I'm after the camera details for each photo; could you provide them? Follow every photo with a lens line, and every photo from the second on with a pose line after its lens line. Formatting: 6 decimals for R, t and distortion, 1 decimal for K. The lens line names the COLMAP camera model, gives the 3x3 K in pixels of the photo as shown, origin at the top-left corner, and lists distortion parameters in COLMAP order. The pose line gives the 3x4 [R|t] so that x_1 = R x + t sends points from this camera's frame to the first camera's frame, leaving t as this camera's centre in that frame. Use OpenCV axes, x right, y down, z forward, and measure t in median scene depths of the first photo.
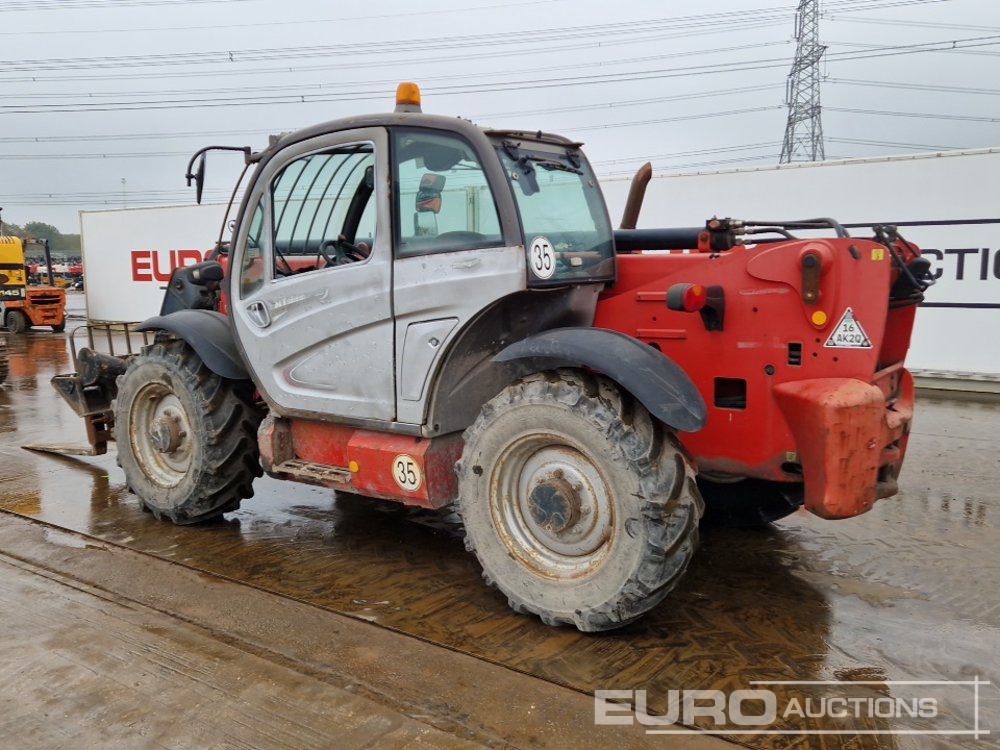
lens RADIAL K [[892.7, 0, 500.0], [0, 892.7, 375.0], [0, 0, 1]] dist [0.057535, -0.004443]
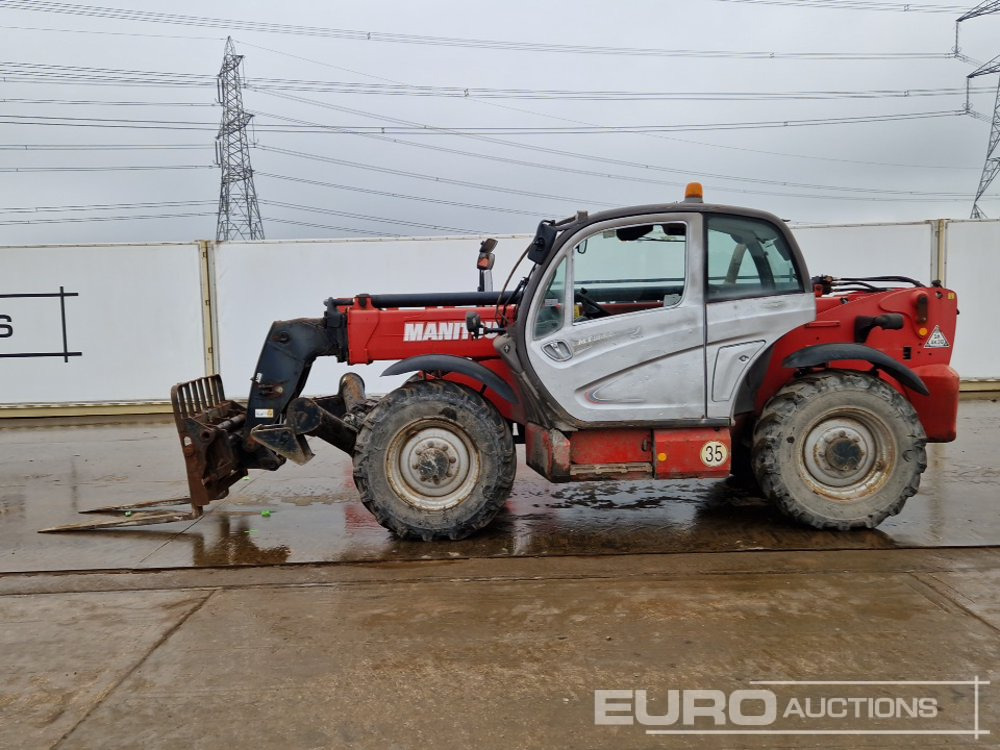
lens RADIAL K [[892.7, 0, 500.0], [0, 892.7, 375.0], [0, 0, 1]] dist [0.057535, -0.004443]
pose [[0.811157, -0.060694, 0.581671, -1.188917], [0.096220, 0.994897, -0.030370, -0.003645], [-0.576859, 0.080604, 0.812857, 0.032989]]
